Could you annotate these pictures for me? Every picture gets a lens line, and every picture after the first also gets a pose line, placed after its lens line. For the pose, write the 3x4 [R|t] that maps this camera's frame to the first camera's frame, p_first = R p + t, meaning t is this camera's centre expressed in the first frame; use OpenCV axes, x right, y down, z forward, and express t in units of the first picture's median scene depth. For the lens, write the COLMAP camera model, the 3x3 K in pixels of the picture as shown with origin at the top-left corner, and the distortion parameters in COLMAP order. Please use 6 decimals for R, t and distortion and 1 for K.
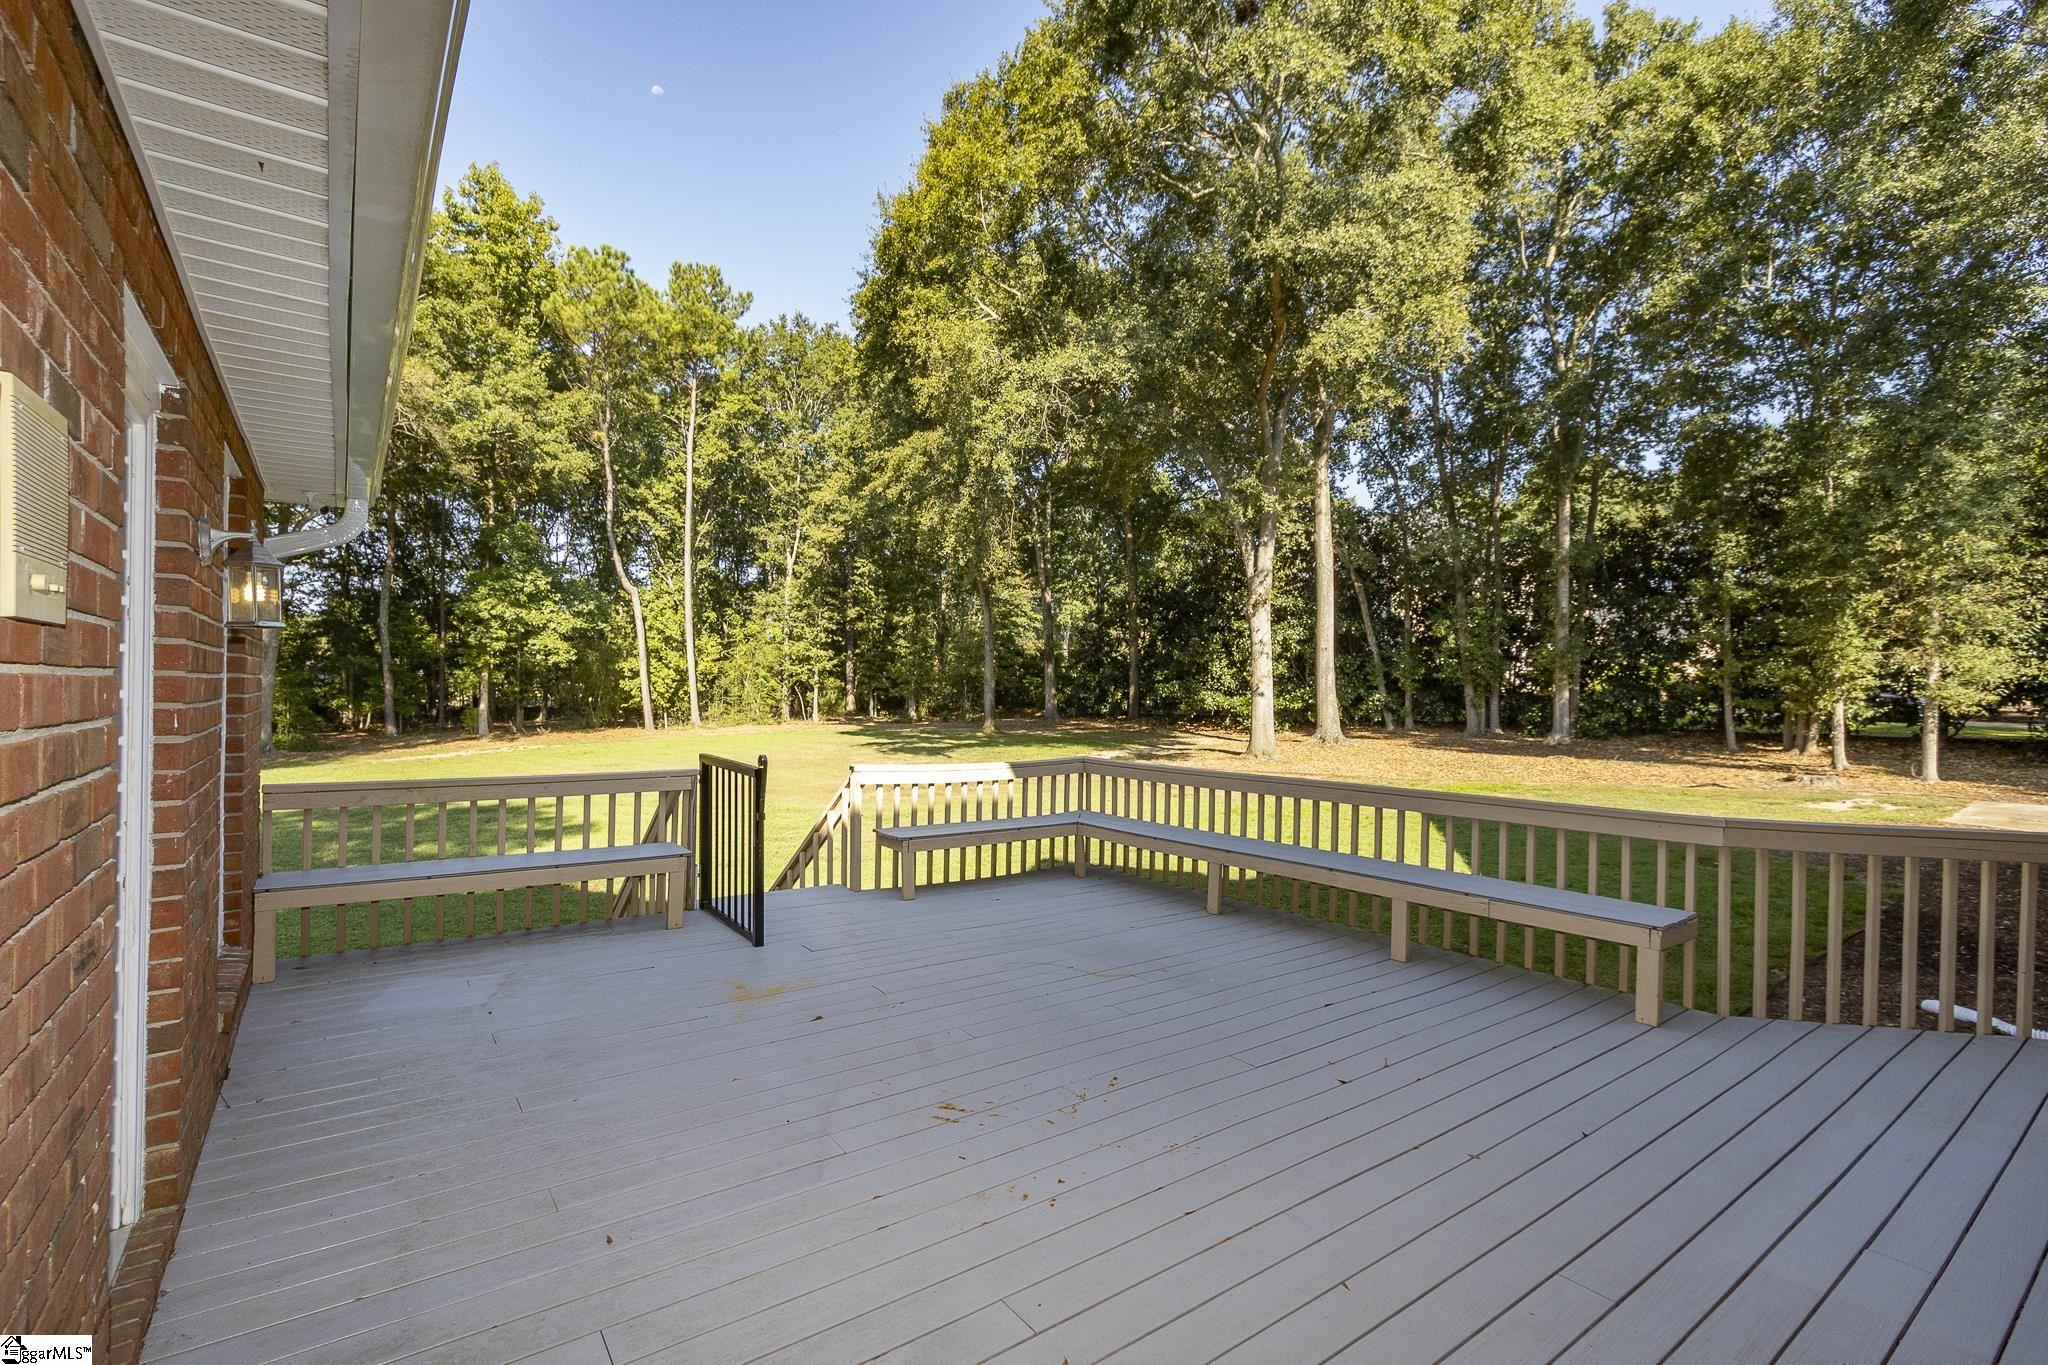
lens RADIAL K [[929.1, 0, 1008.9], [0, 929.1, 690.6], [0, 0, 1]] dist [0.002358, -0.001064]
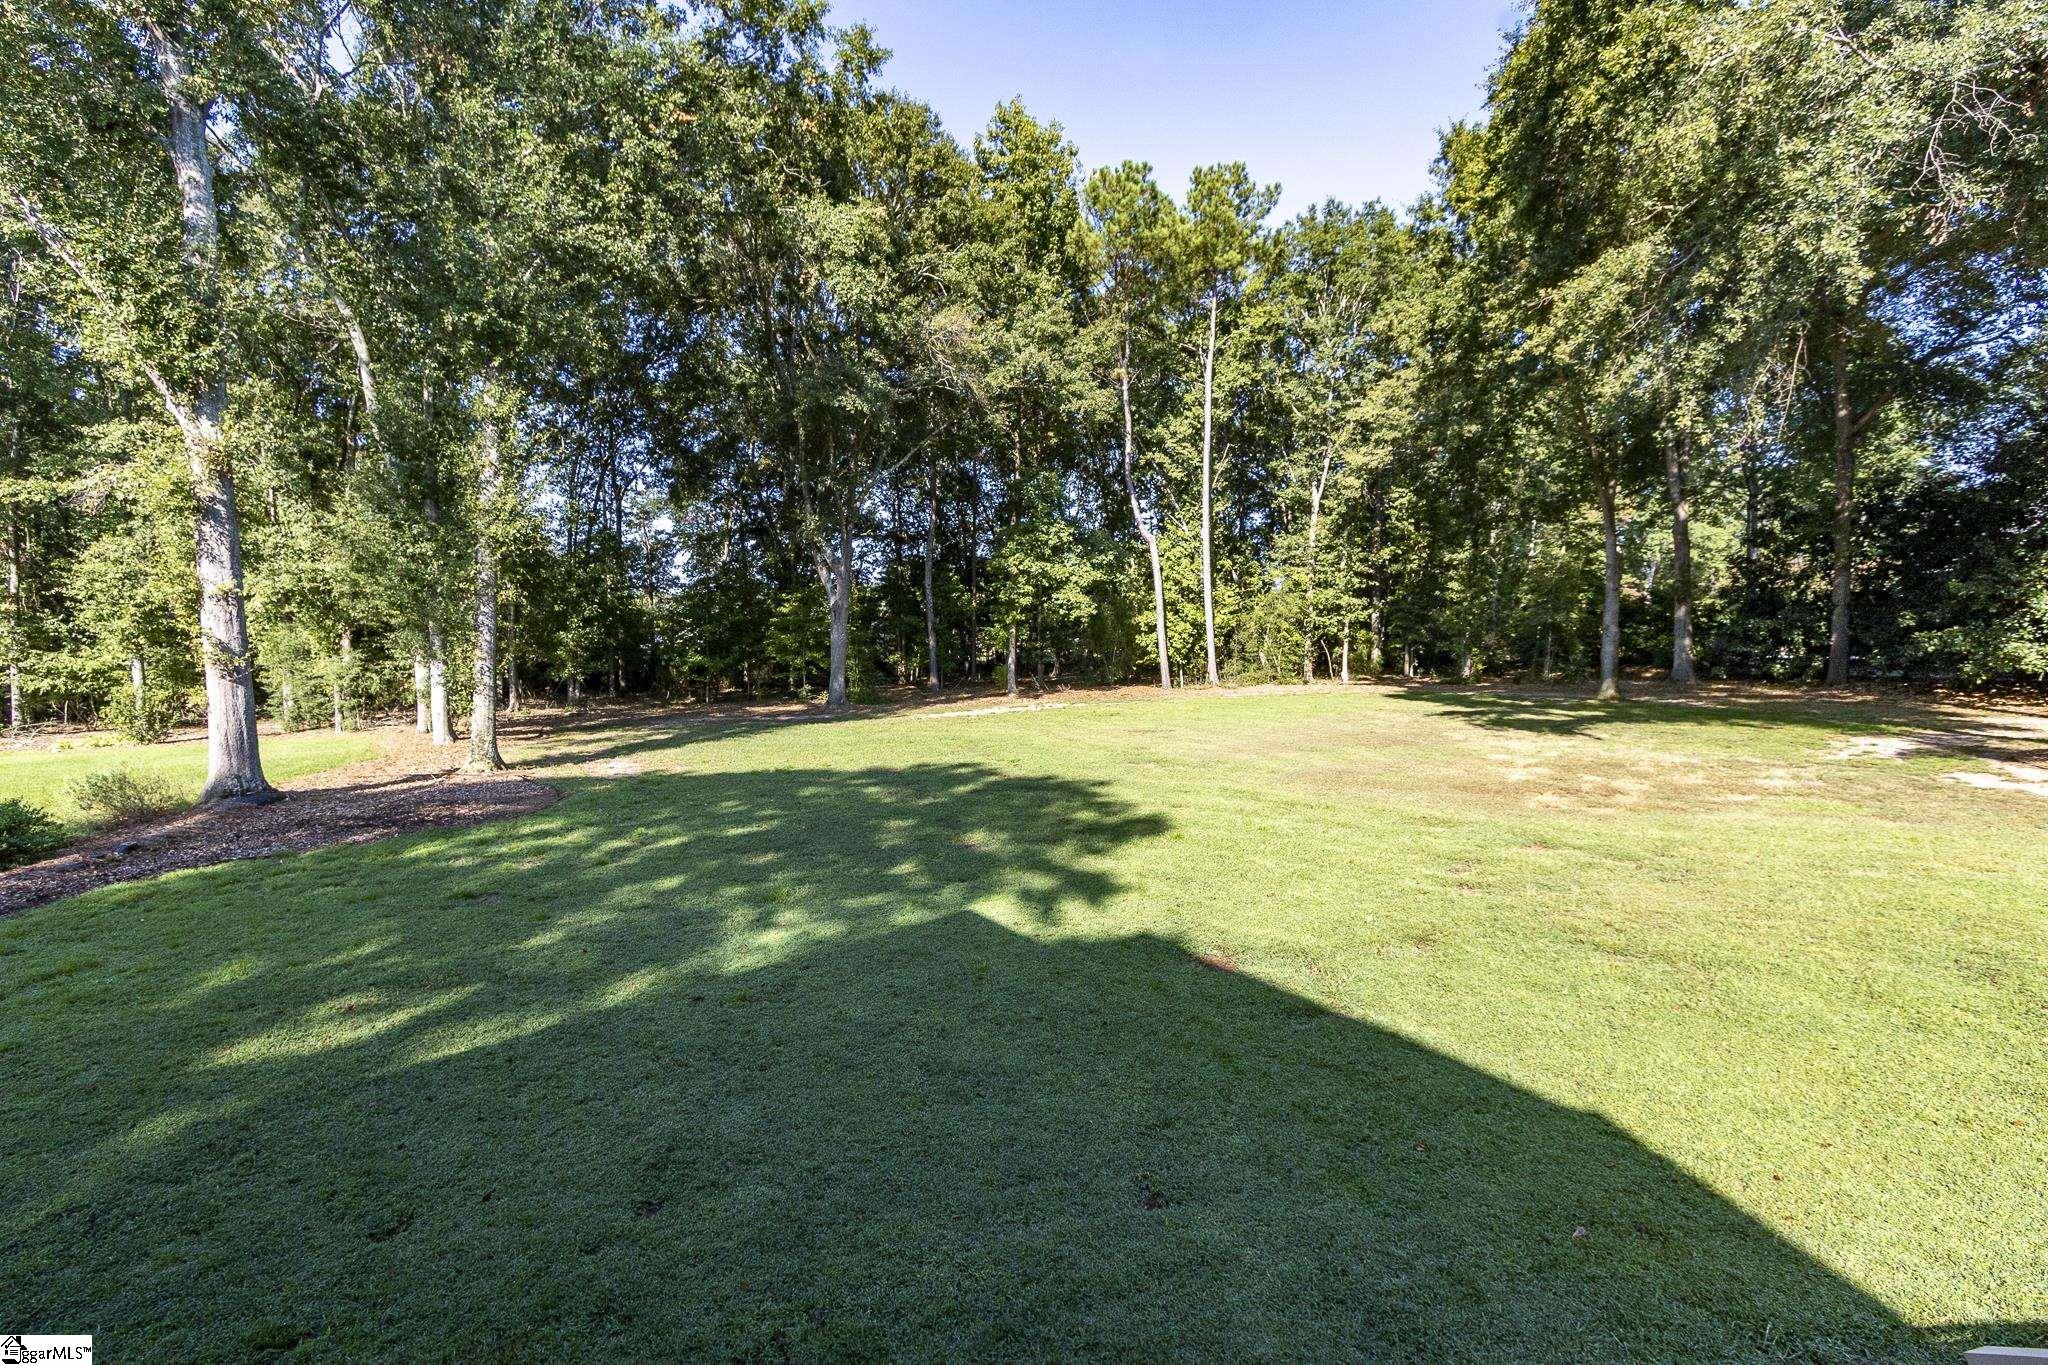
lens RADIAL K [[929.1, 0, 1005.7], [0, 929.1, 699.1], [0, 0, 1]] dist [0.002358, -0.001064]
pose [[0.874698, 0.023106, -0.484117, -0.072731], [0.005272, 0.998350, 0.057175, -0.001001], [0.484639, -0.052563, 0.873133, 0.101500]]
